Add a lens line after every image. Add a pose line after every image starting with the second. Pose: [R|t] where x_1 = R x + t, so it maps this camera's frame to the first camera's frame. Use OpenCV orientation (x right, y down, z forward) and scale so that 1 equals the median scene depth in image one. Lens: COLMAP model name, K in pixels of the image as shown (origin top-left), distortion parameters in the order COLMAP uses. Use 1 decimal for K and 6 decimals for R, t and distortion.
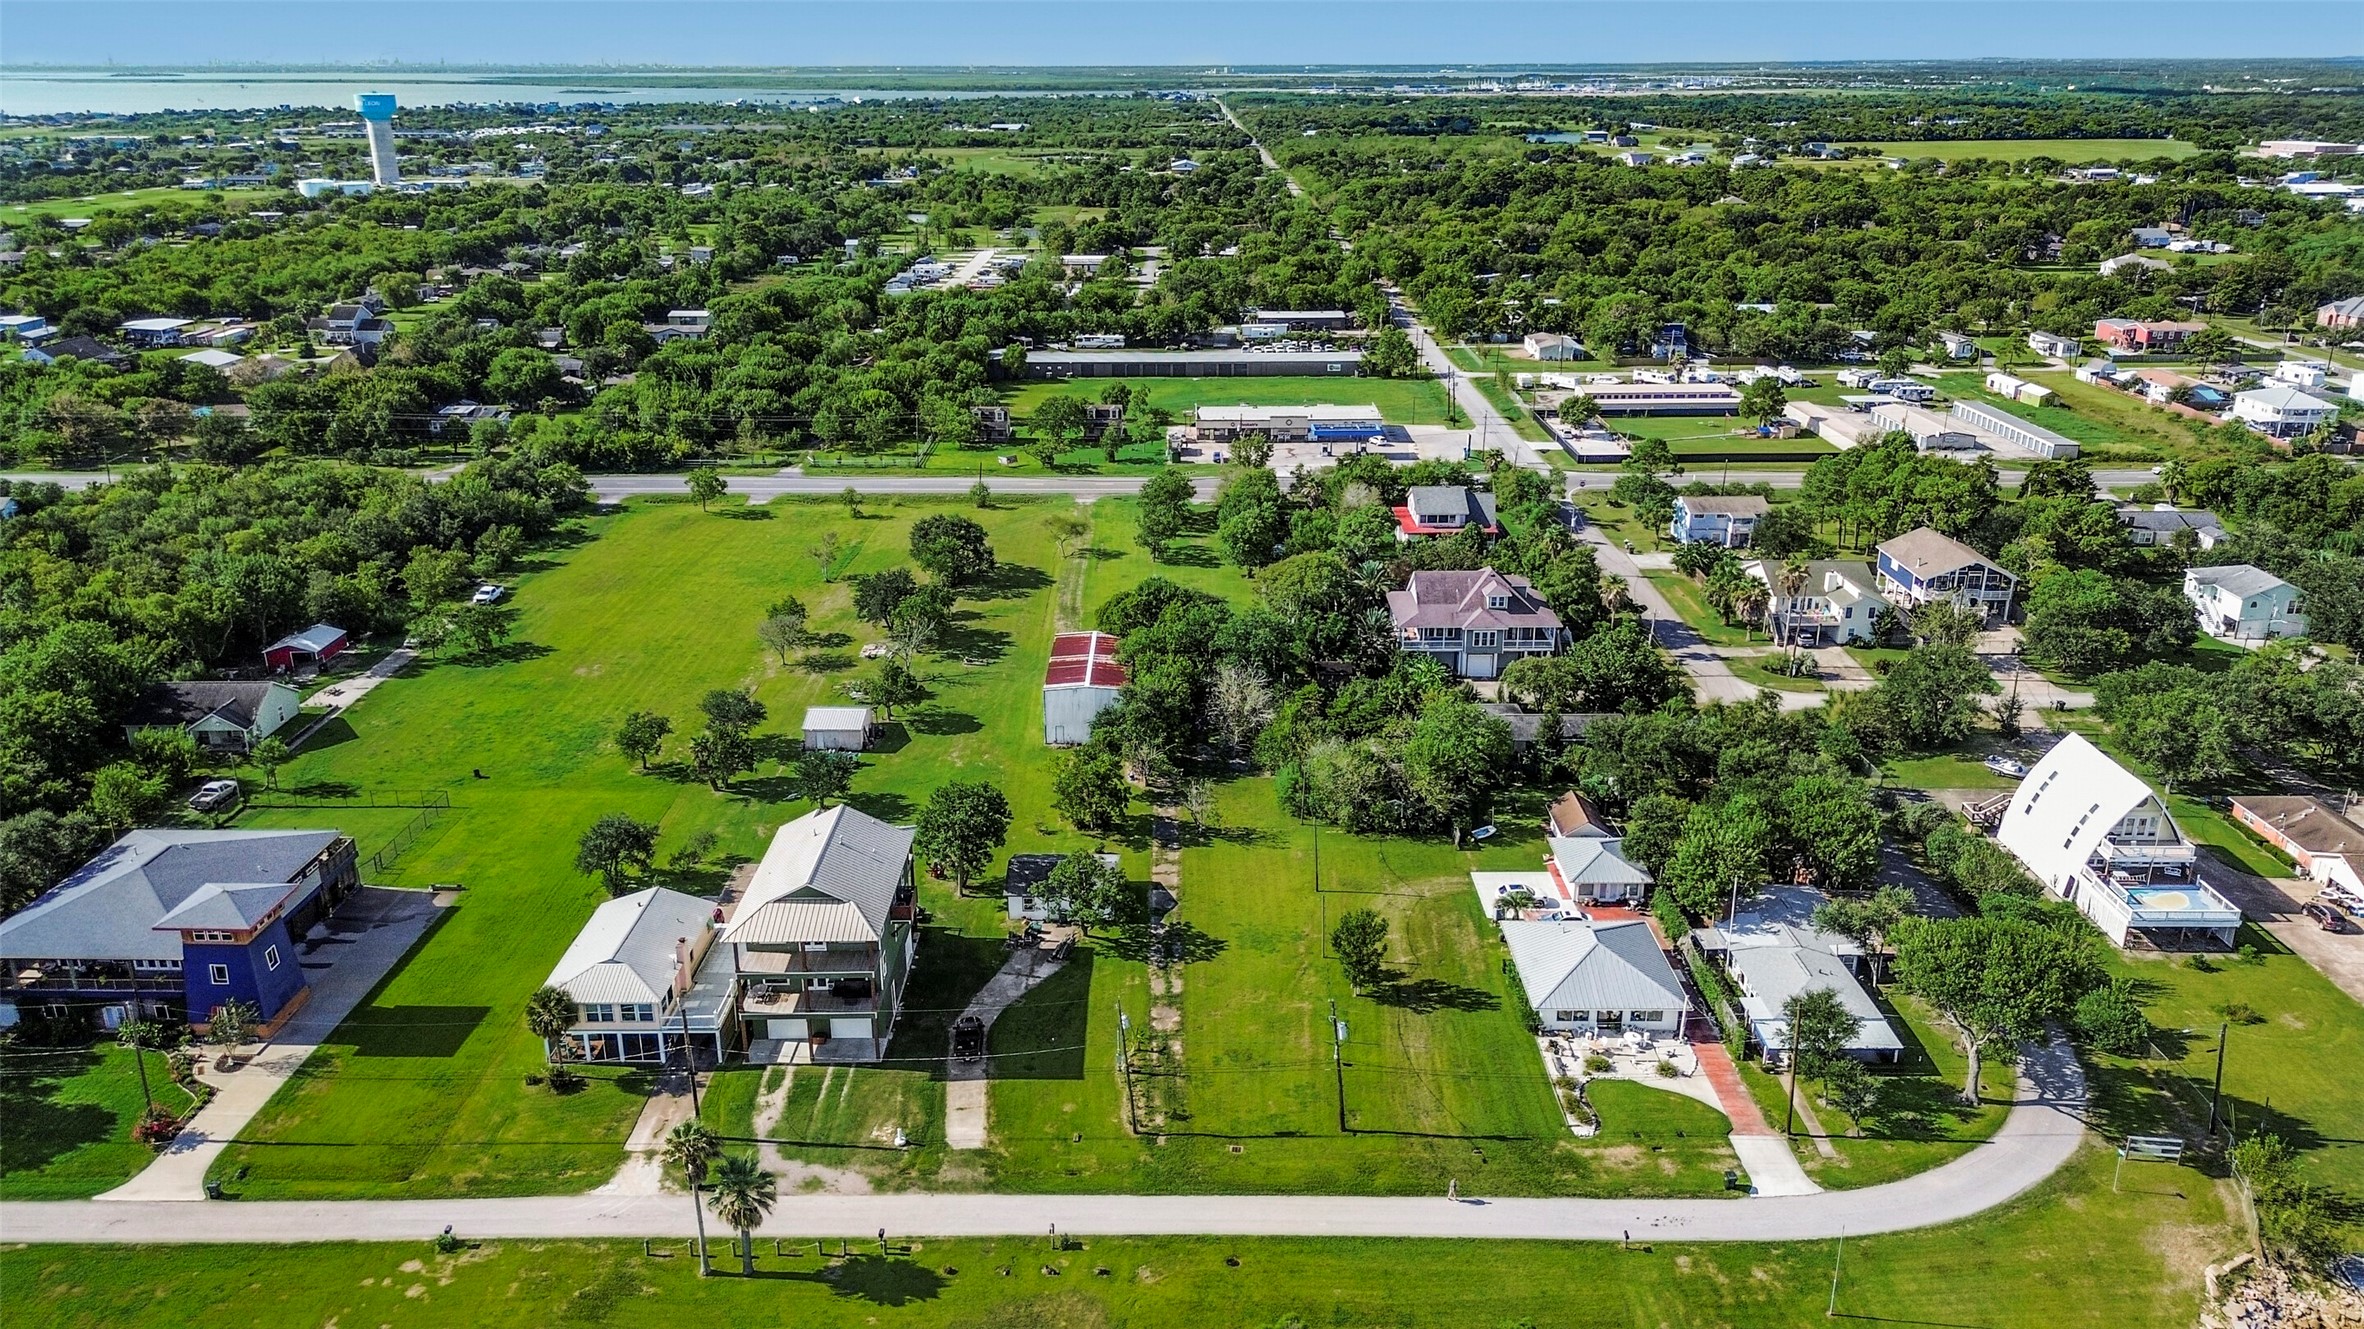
lens RADIAL K [[1670.3, 0, 1182.0], [0, 1670.3, 664.5], [0, 0, 1]] dist [0.081263, -0.098716]
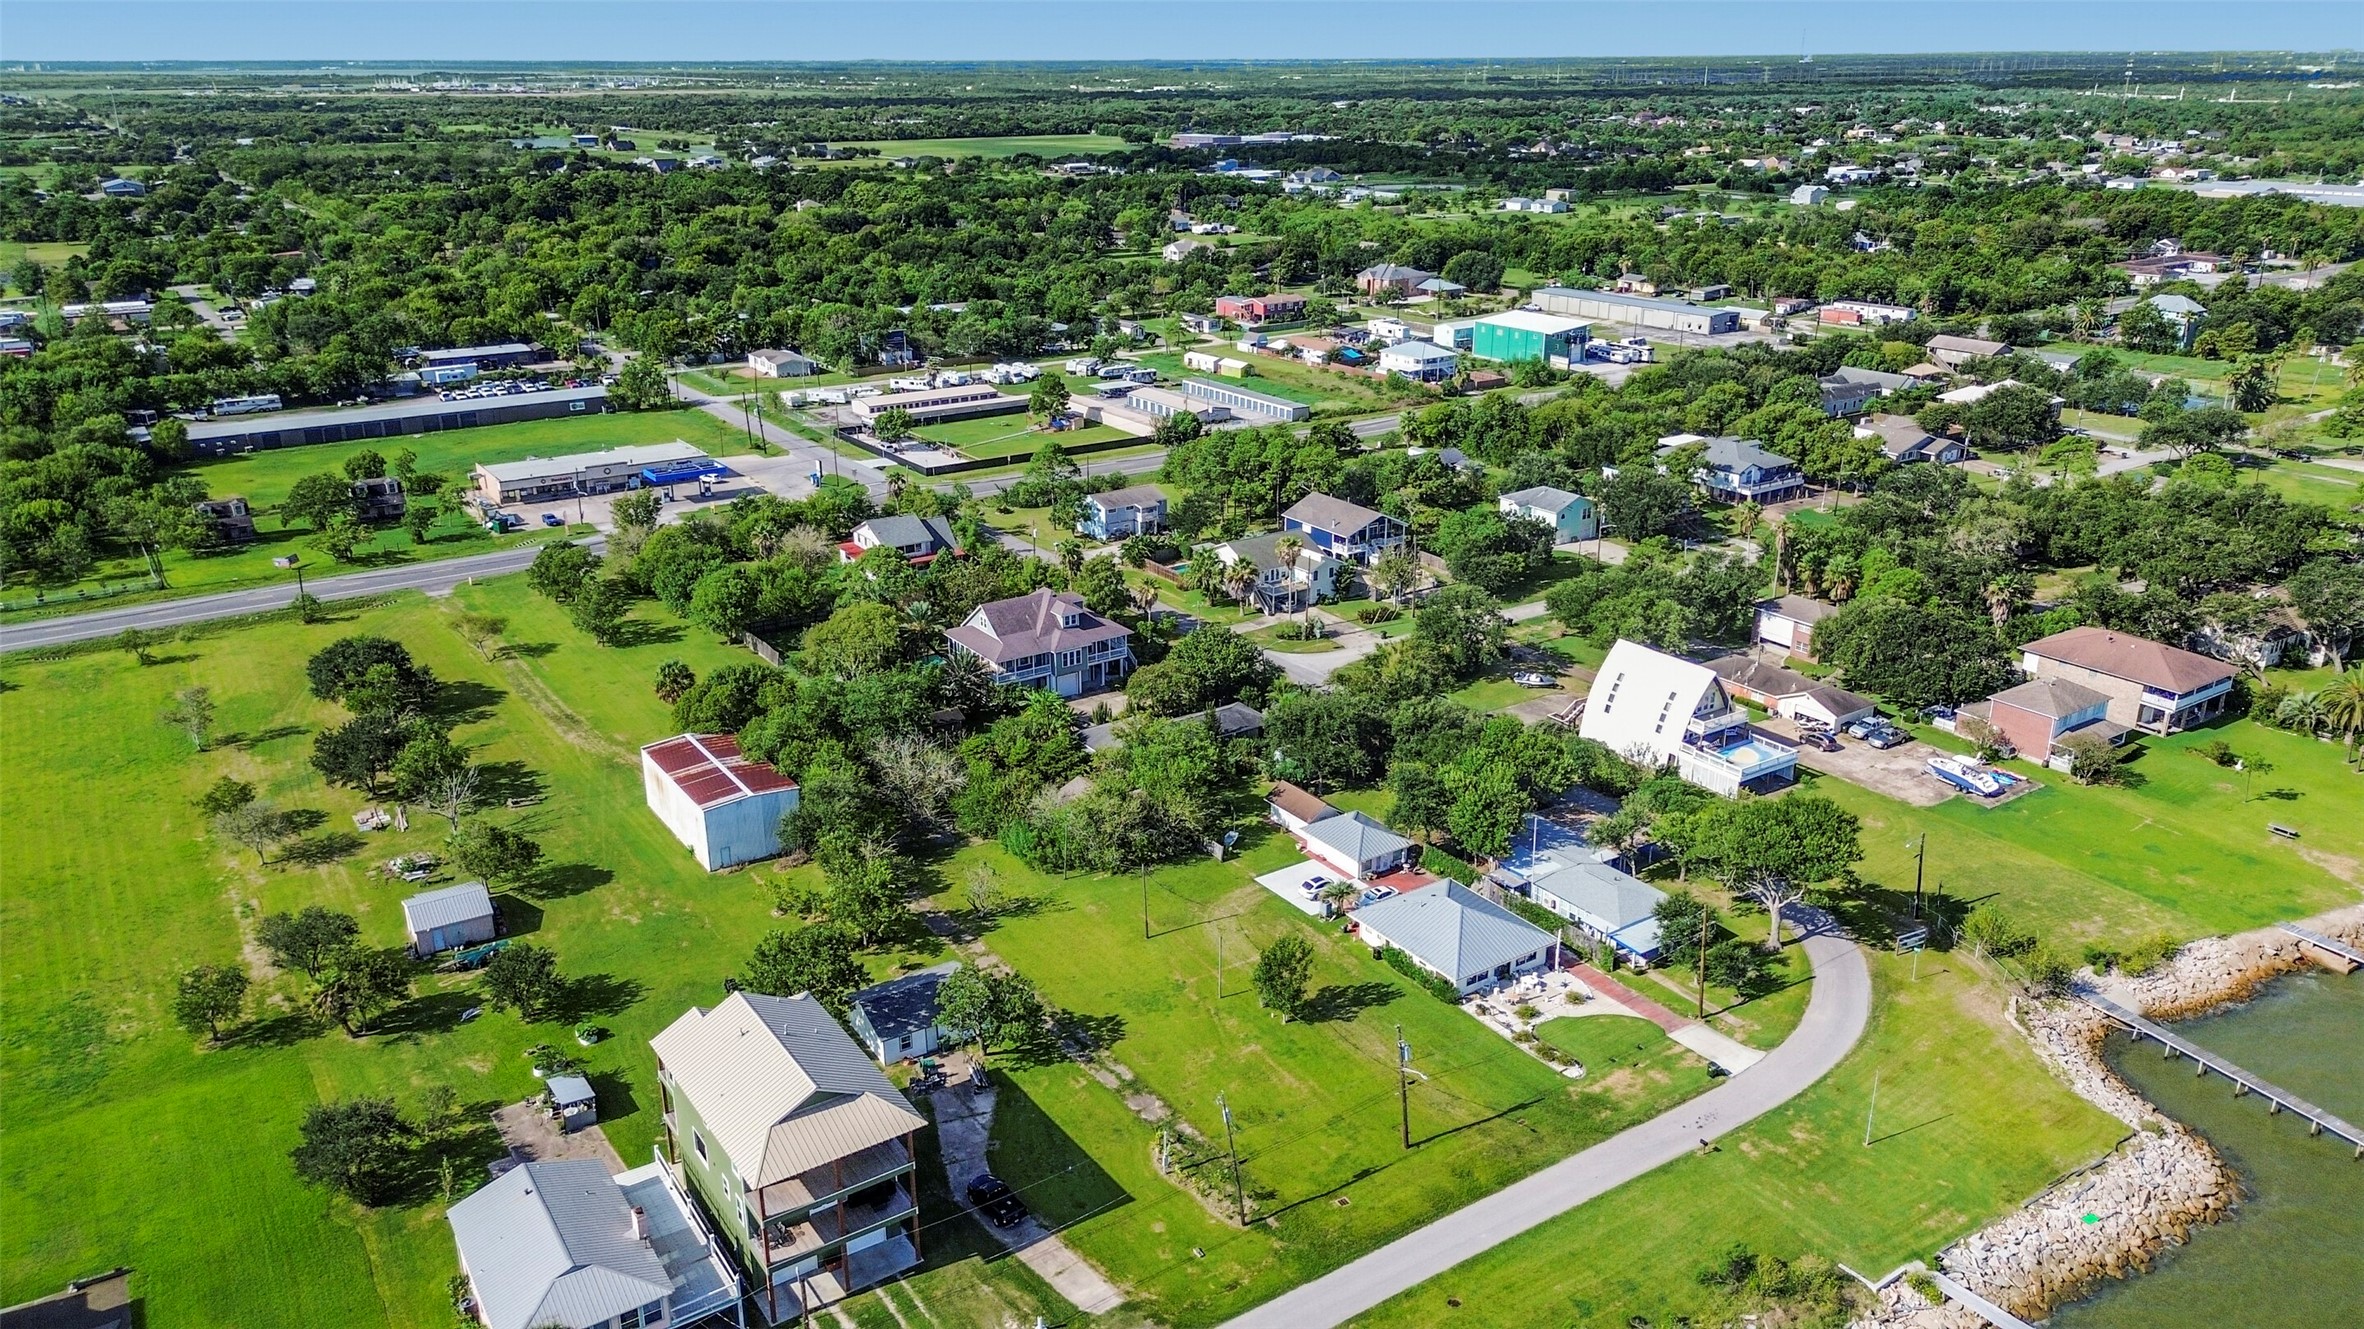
lens RADIAL K [[1670.3, 0, 1182.0], [0, 1670.3, 664.5], [0, 0, 1]] dist [0.081263, -0.098716]
pose [[0.827912, -0.191400, 0.527188, -0.282800], [0.191128, 0.979987, 0.055639, -0.052961], [-0.527287, 0.054696, 0.847925, 0.106717]]
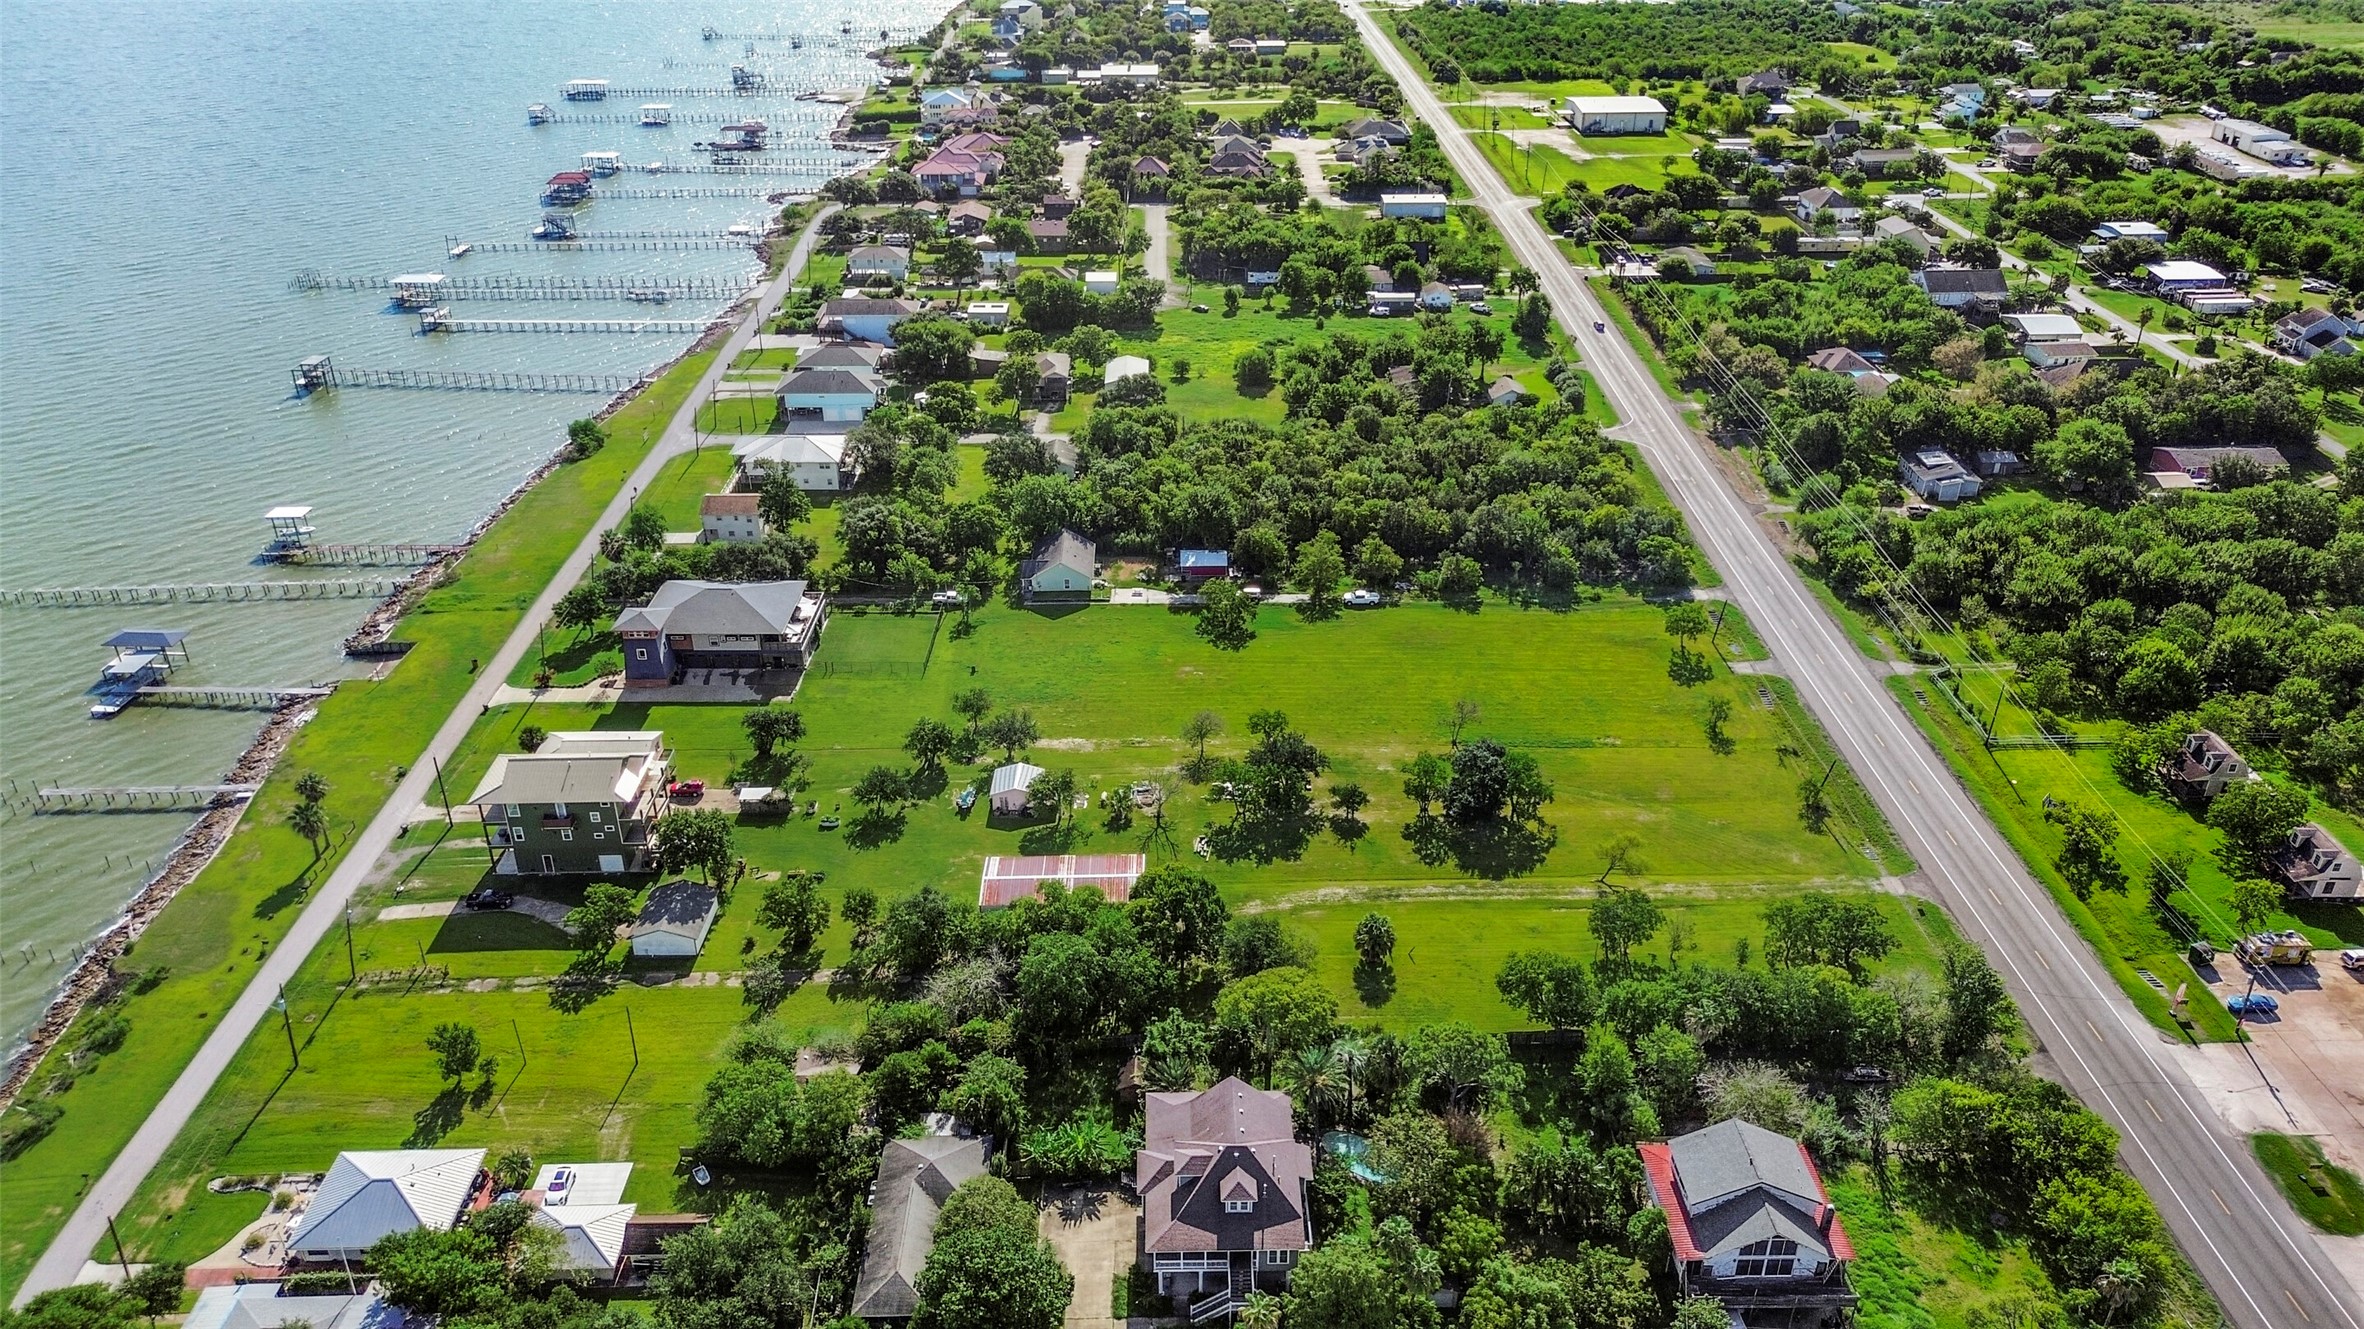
lens RADIAL K [[1670.3, 0, 1182.0], [0, 1670.3, 664.5], [0, 0, 1]] dist [0.081263, -0.098716]
pose [[0.011253, 0.480593, -0.876872, 0.716646], [-0.332732, 0.828754, 0.449951, -0.548681], [0.942954, 0.286700, 0.169234, 0.785040]]
